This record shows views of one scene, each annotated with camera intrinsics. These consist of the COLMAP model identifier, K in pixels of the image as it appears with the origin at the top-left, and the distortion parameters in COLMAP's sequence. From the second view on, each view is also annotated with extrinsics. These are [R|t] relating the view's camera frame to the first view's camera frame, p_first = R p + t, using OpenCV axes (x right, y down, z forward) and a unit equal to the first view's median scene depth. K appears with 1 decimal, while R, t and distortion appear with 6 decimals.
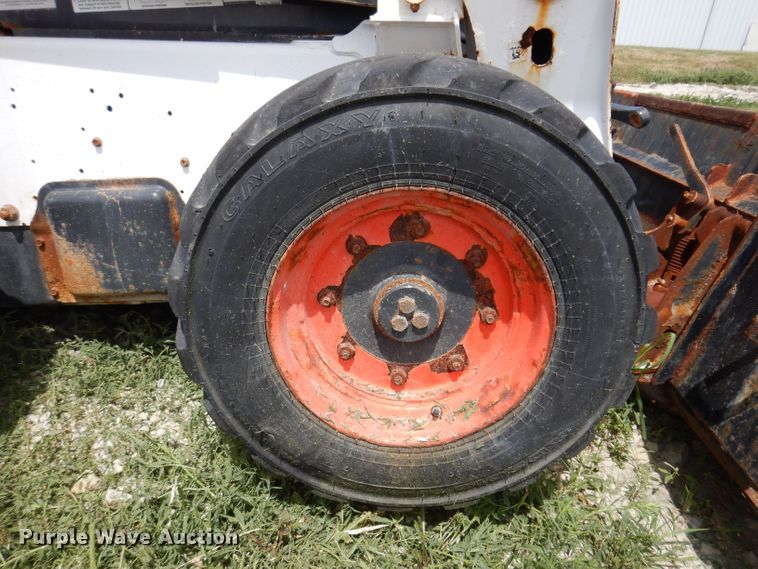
lens RADIAL K [[527.4, 0, 368.4], [0, 527.4, 286.6], [0, 0, 1]] dist [0.007112, 0.001301]
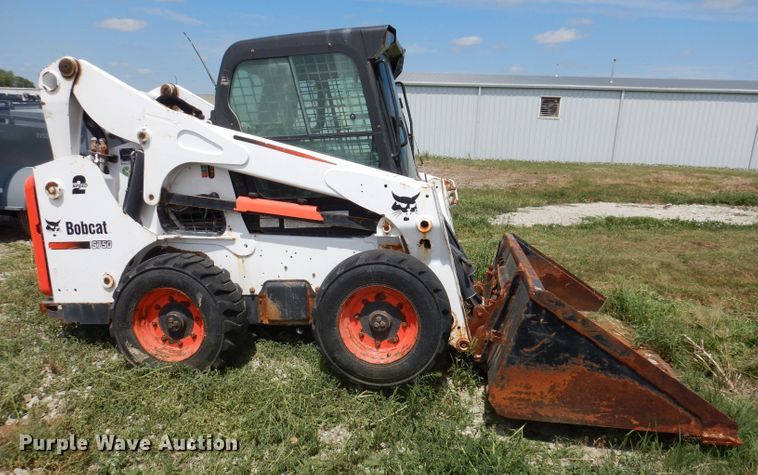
lens RADIAL K [[537.4, 0, 356.9], [0, 537.4, 259.7], [0, 0, 1]] dist [-0.000595, -0.000306]
pose [[0.987967, 0.021916, -0.153102, 0.430033], [-0.056066, 0.973327, -0.222467, 0.415013], [0.144143, 0.228374, 0.962844, -2.312044]]
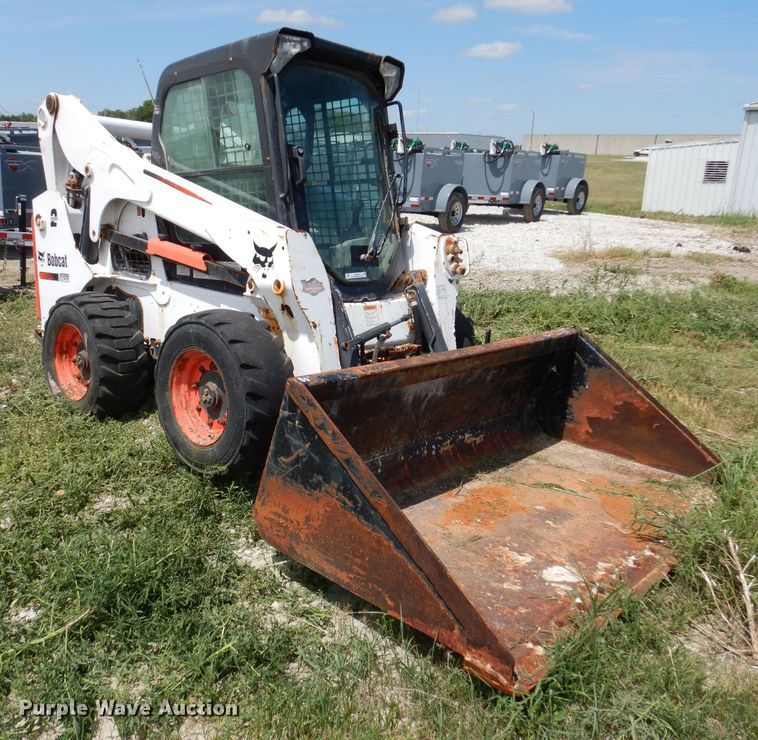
lens RADIAL K [[686.2, 0, 313.8], [0, 686.2, 369.2], [0, 0, 1]] dist [-0.007220, -0.012807]
pose [[0.724131, 0.180773, -0.665549, 2.746991], [-0.311354, 0.946784, -0.081599, 0.037899], [0.615380, 0.266310, 0.741880, -1.330528]]
